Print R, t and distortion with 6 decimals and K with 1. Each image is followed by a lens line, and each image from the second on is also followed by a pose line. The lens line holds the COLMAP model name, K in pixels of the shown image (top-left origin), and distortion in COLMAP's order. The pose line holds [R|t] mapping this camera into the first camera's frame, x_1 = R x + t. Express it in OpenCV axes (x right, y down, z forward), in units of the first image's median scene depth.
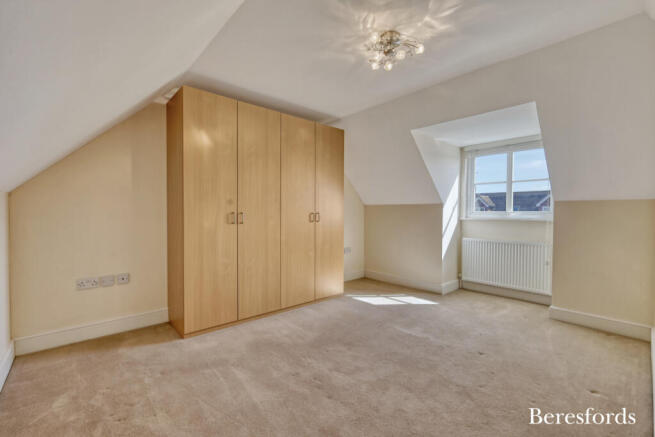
lens RADIAL K [[289.7, 0, 327.5], [0, 289.7, 218.5], [0, 0, 1]] dist [-0.000953, 0.000410]
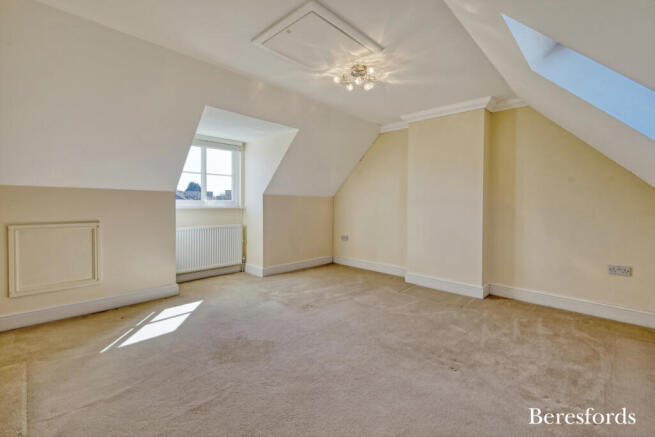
lens RADIAL K [[289.7, 0, 327.5], [0, 289.7, 218.5], [0, 0, 1]] dist [-0.000953, 0.000410]
pose [[-0.083536, -0.057816, 0.994826, -0.519459], [0.014775, 0.998134, 0.059249, -0.014413], [-0.996395, 0.019648, -0.082526, 0.630915]]
